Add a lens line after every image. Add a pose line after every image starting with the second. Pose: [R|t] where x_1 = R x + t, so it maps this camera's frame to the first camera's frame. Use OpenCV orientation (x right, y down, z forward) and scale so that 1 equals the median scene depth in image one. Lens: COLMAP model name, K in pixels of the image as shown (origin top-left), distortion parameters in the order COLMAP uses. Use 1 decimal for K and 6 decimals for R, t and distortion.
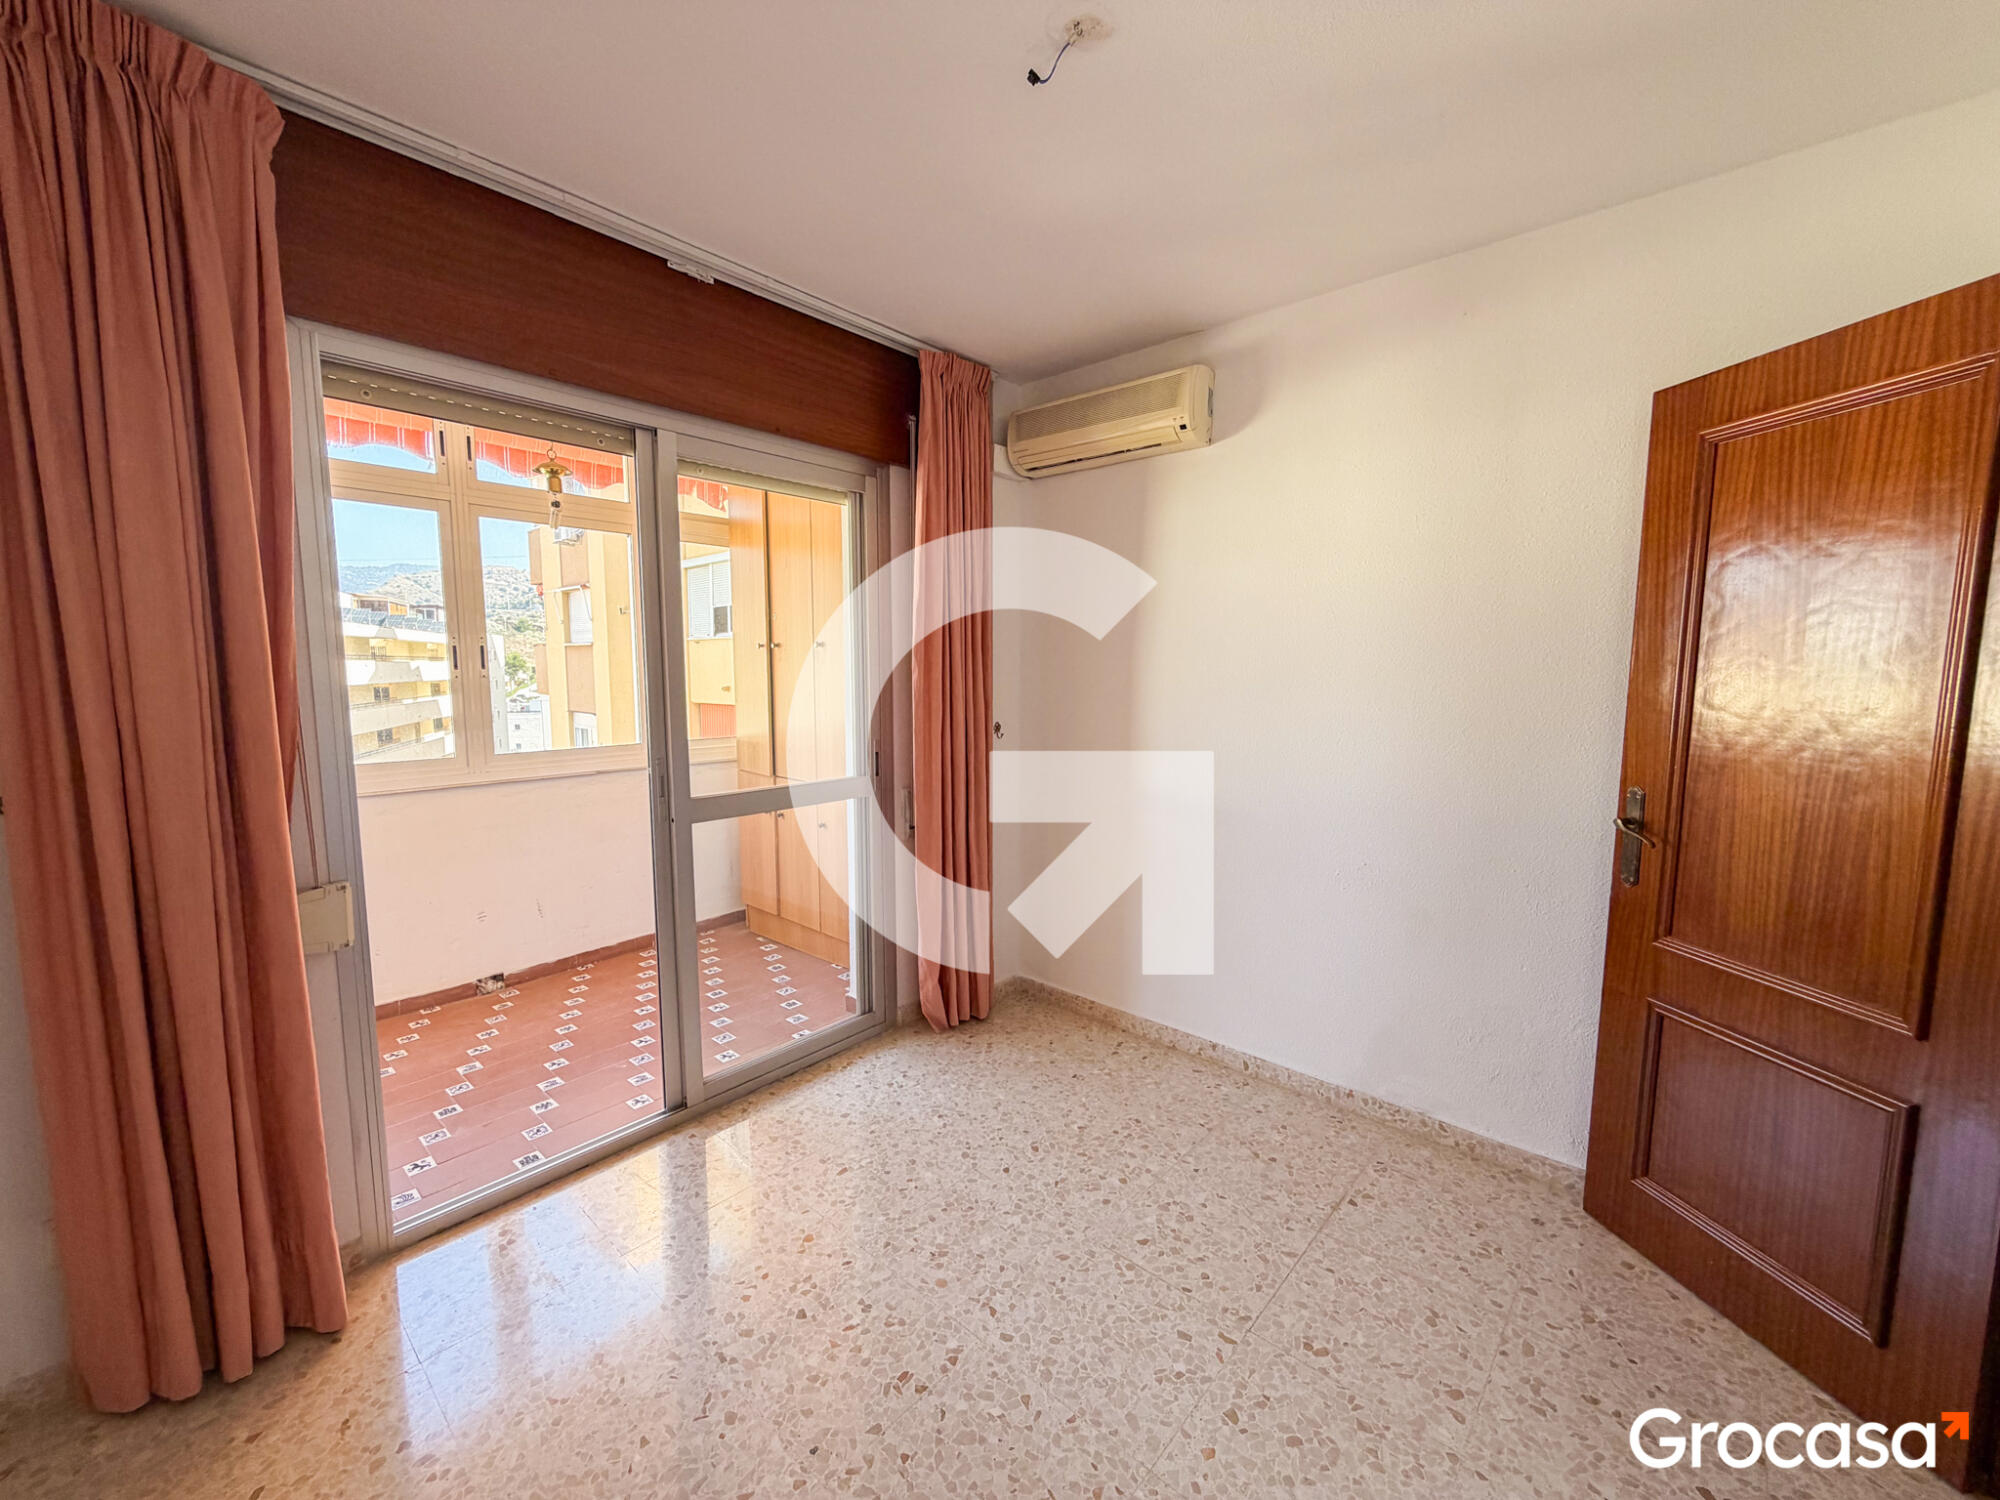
lens RADIAL K [[795.7, 0, 994.2], [0, 795.7, 751.1], [0, 0, 1]] dist [-0.000202, 0.000462]
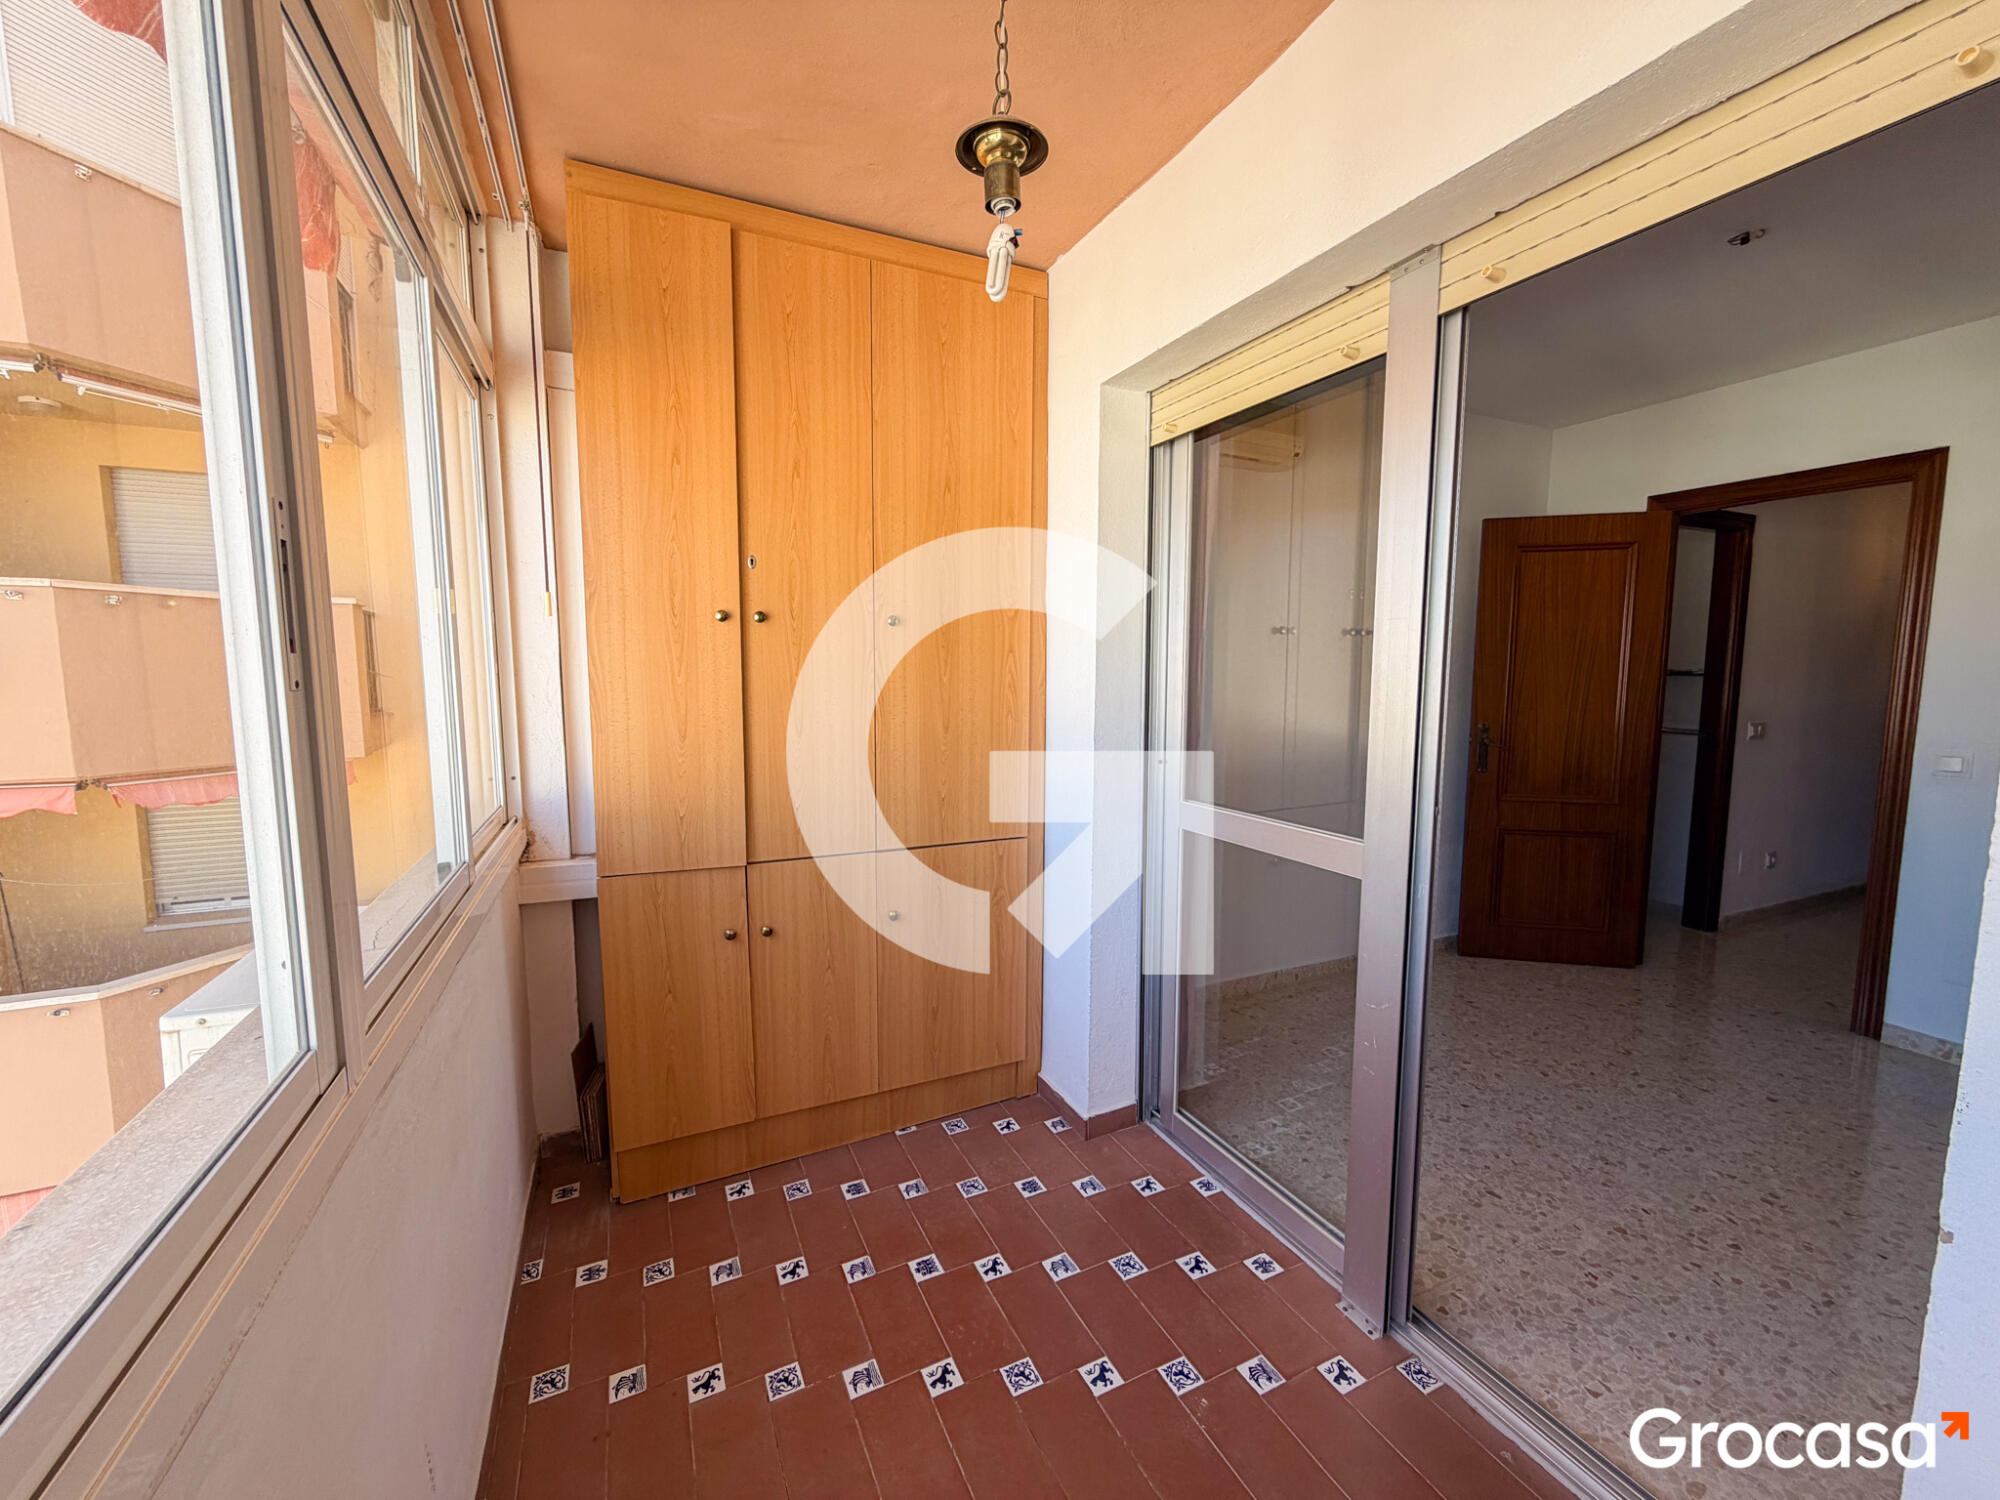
lens RADIAL K [[795.7, 0, 994.2], [0, 795.7, 751.1], [0, 0, 1]] dist [-0.000202, 0.000462]
pose [[0.394360, -0.096489, 0.913877, -1.371513], [0.099715, 0.993093, 0.061824, -0.119550], [-0.913530, 0.066747, 0.401257, 1.256364]]
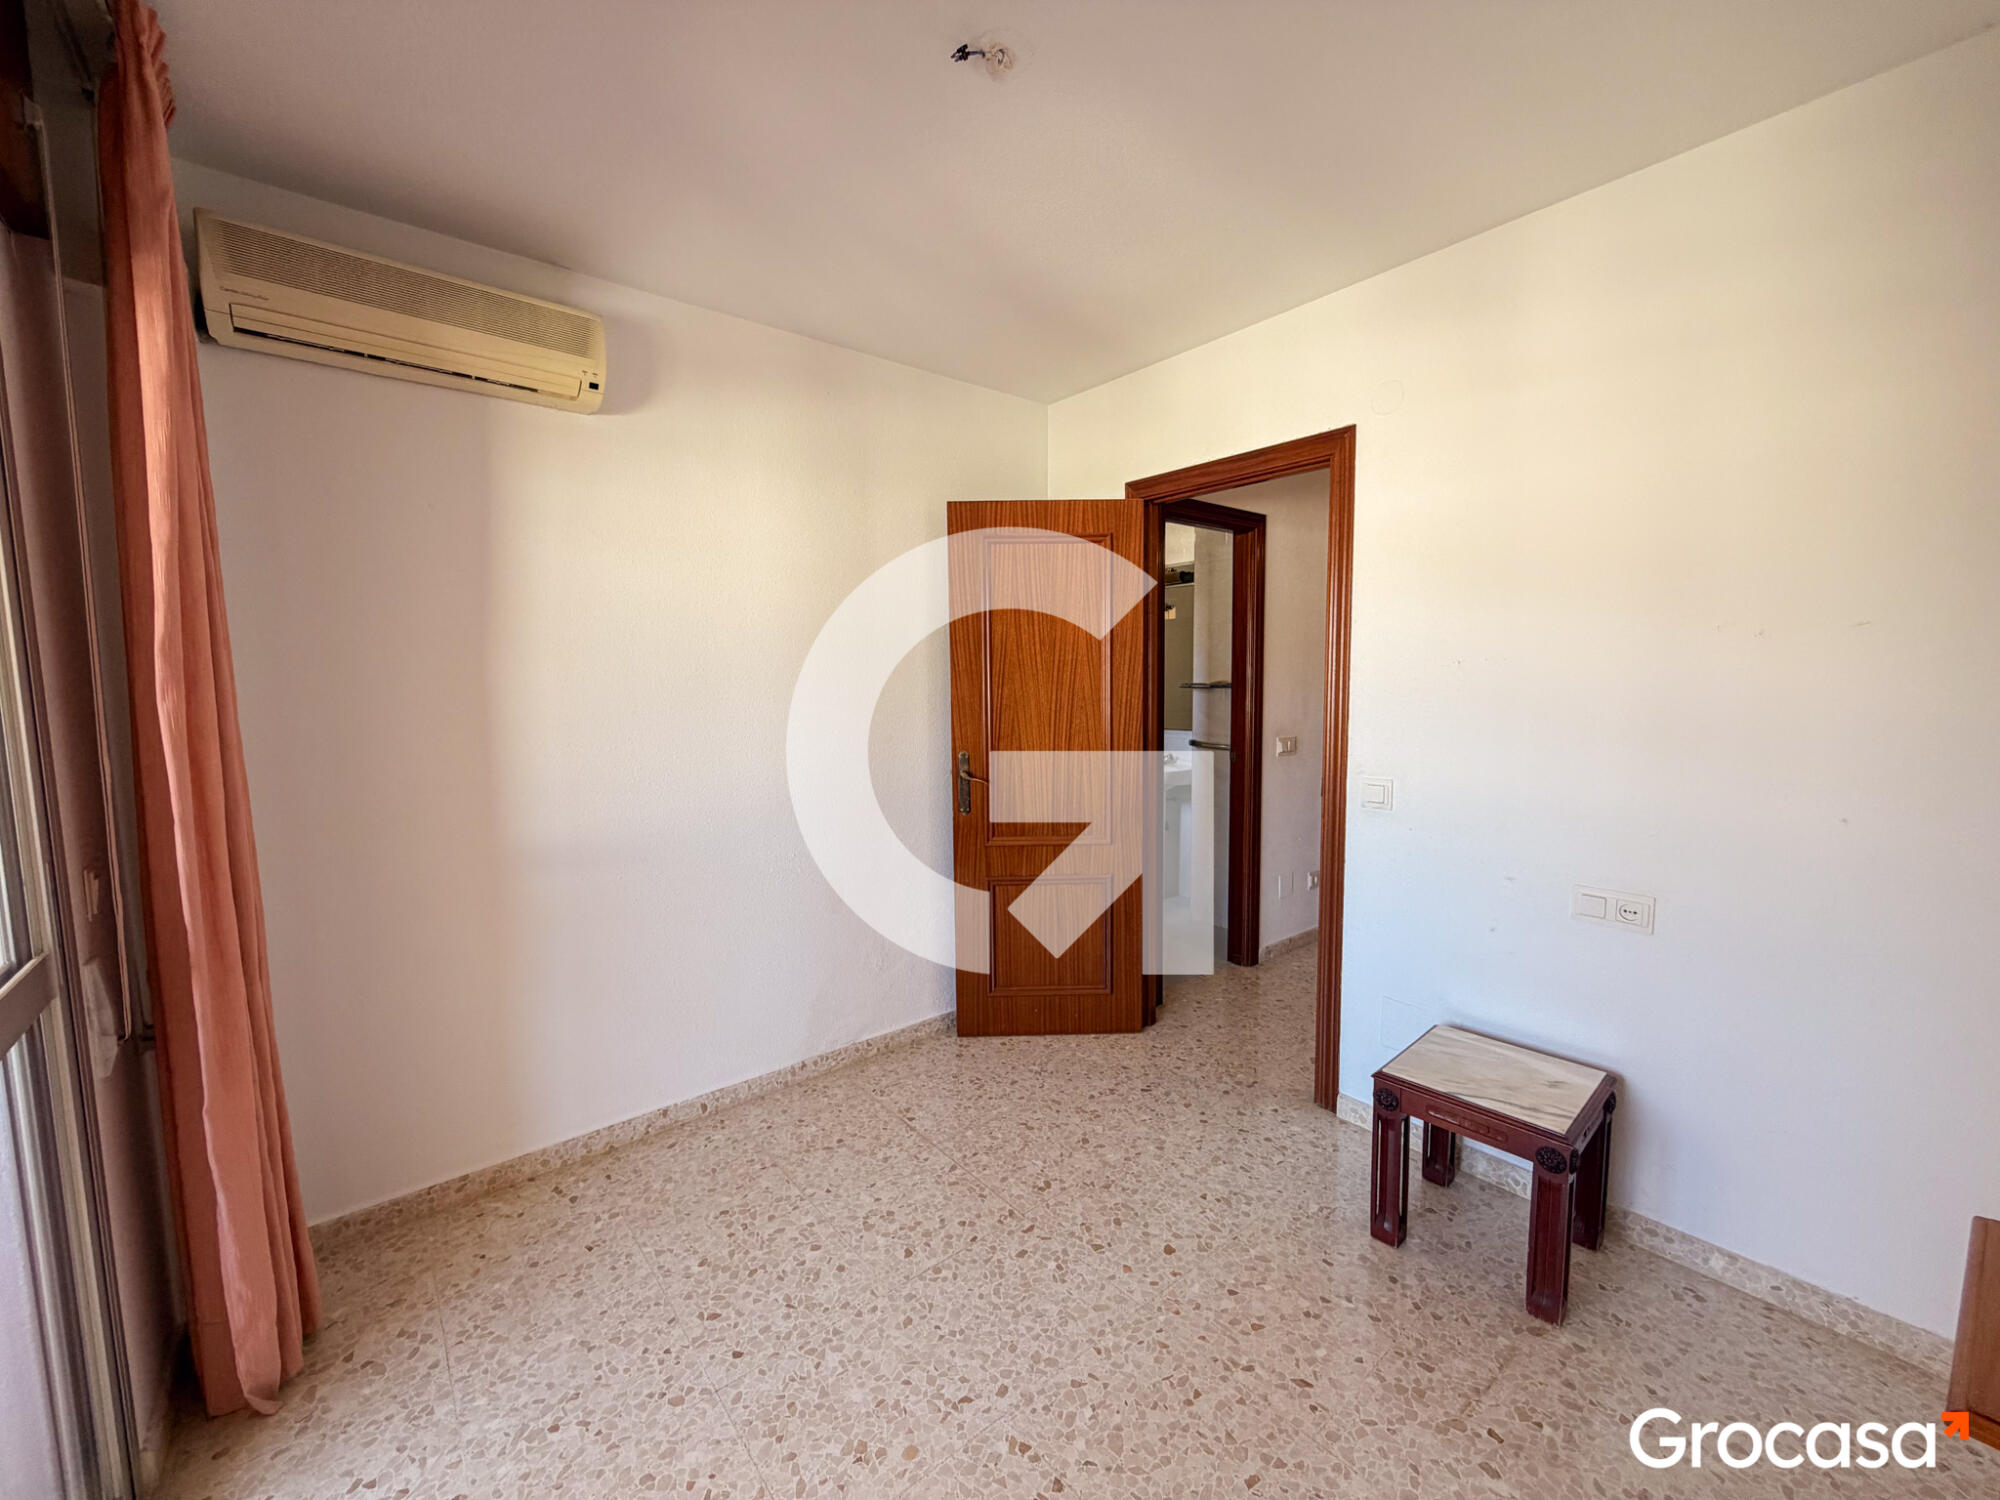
lens RADIAL K [[795.7, 0, 994.2], [0, 795.7, 751.1], [0, 0, 1]] dist [-0.000202, 0.000462]
pose [[0.147681, -0.094435, 0.984516, -0.701782], [0.117155, 0.990093, 0.077396, -0.067431], [-0.982072, 0.103911, 0.157281, 0.659703]]
